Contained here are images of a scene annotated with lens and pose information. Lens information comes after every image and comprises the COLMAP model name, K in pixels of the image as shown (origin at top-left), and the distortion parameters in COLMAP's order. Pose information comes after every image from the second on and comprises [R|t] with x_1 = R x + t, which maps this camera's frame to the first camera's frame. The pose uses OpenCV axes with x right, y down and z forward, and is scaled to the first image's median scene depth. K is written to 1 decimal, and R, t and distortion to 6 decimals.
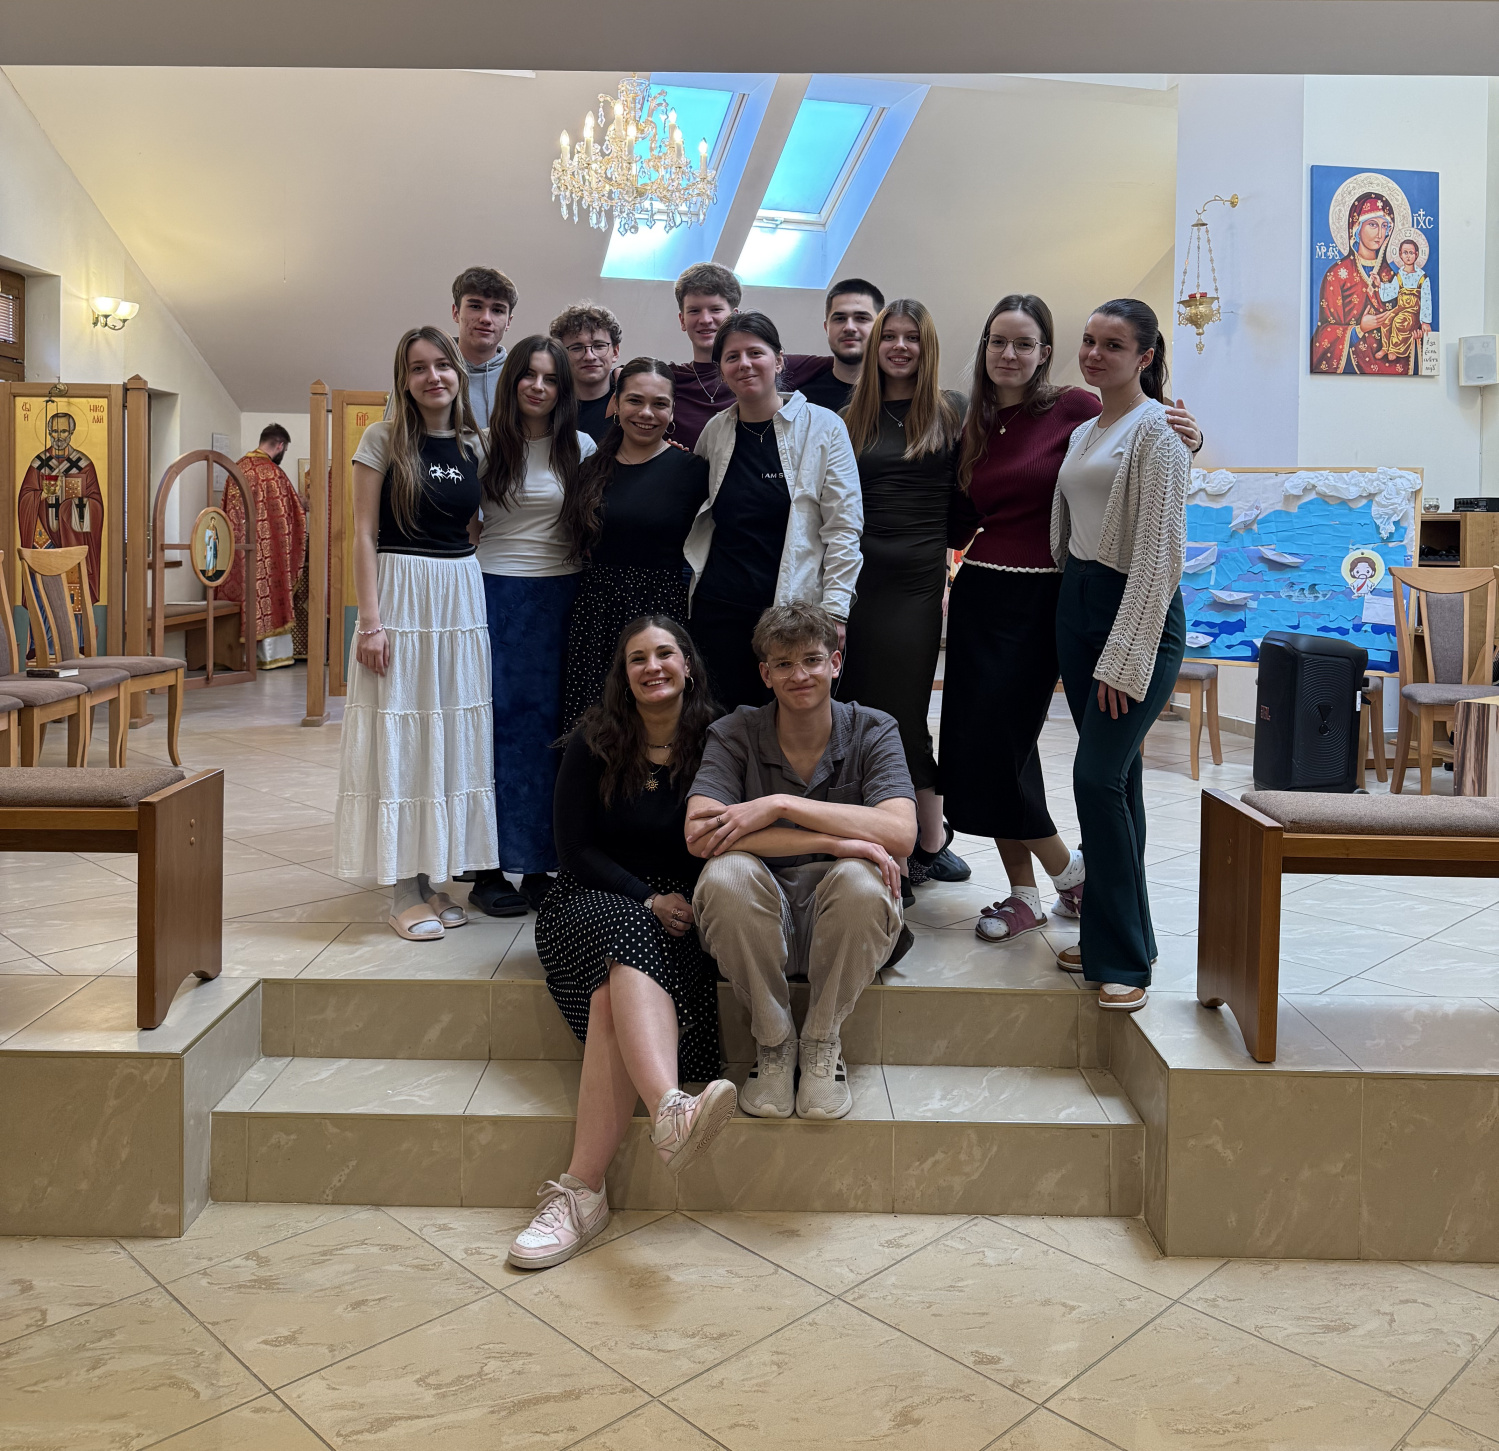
lens RADIAL K [[1382.2, 0, 741.2], [0, 1382.2, 535.6], [0, 0, 1]] dist [0.078227, -0.122209]
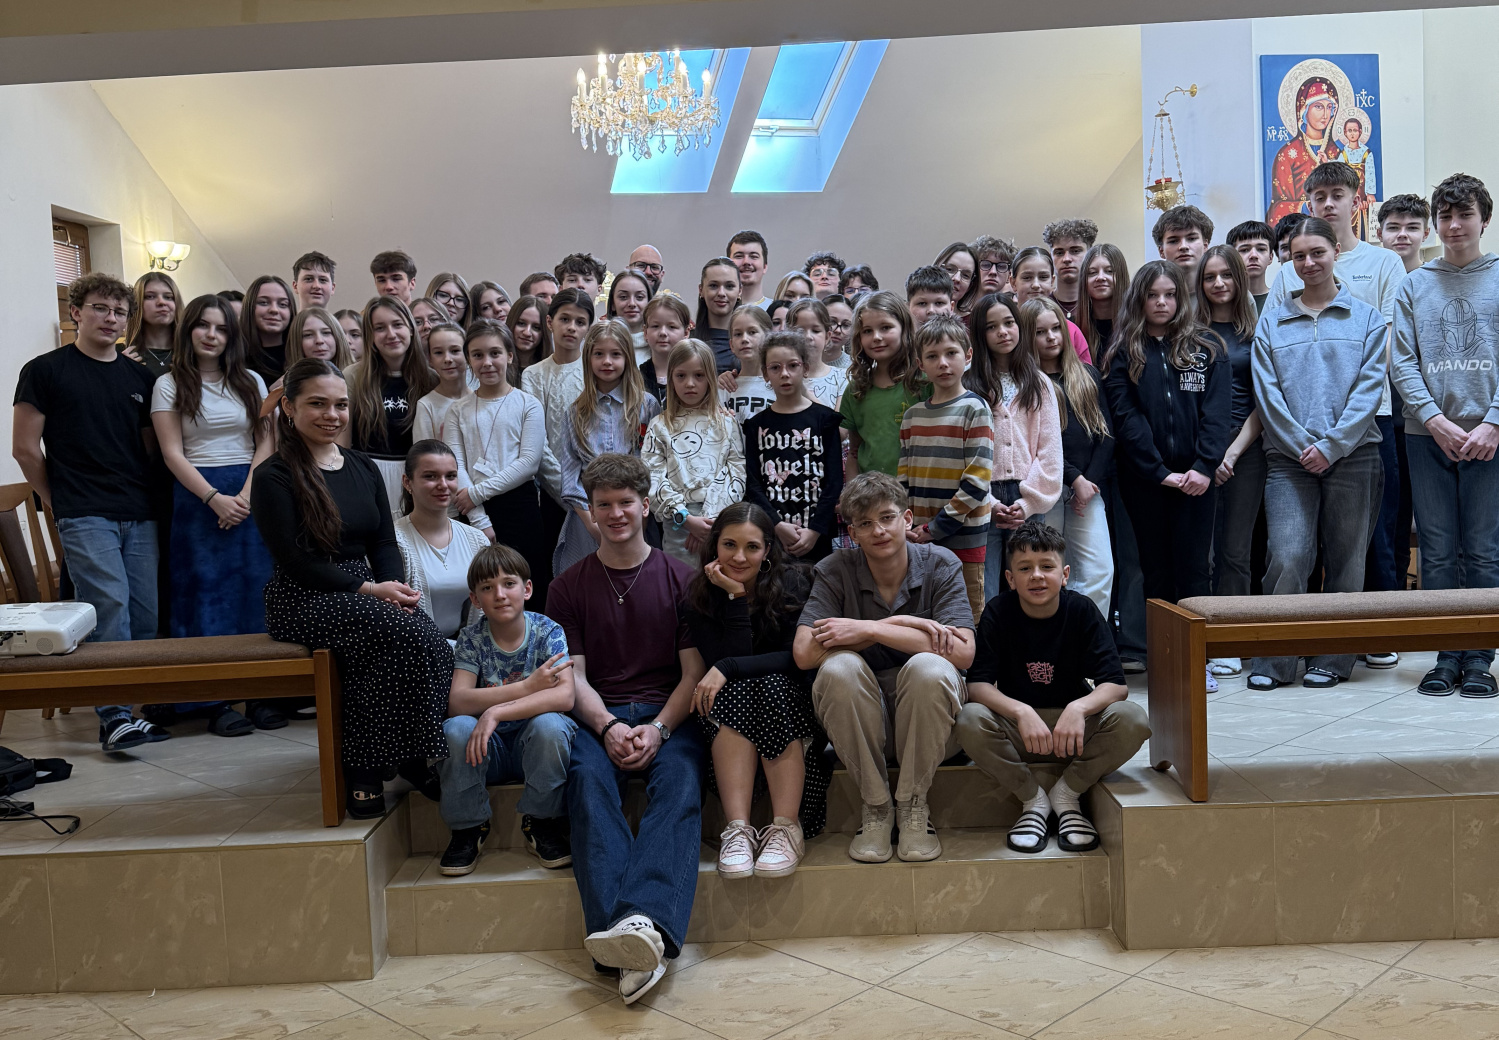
lens RADIAL K [[1372.9, 0, 743.6], [0, 1372.9, 516.7], [0, 0, 1]] dist [0.083923, -0.137080]
pose [[0.998268, -0.058299, -0.007837, -0.009166], [0.058666, 0.996458, 0.060243, 0.006397], [0.004297, -0.060599, 0.998153, -0.125527]]
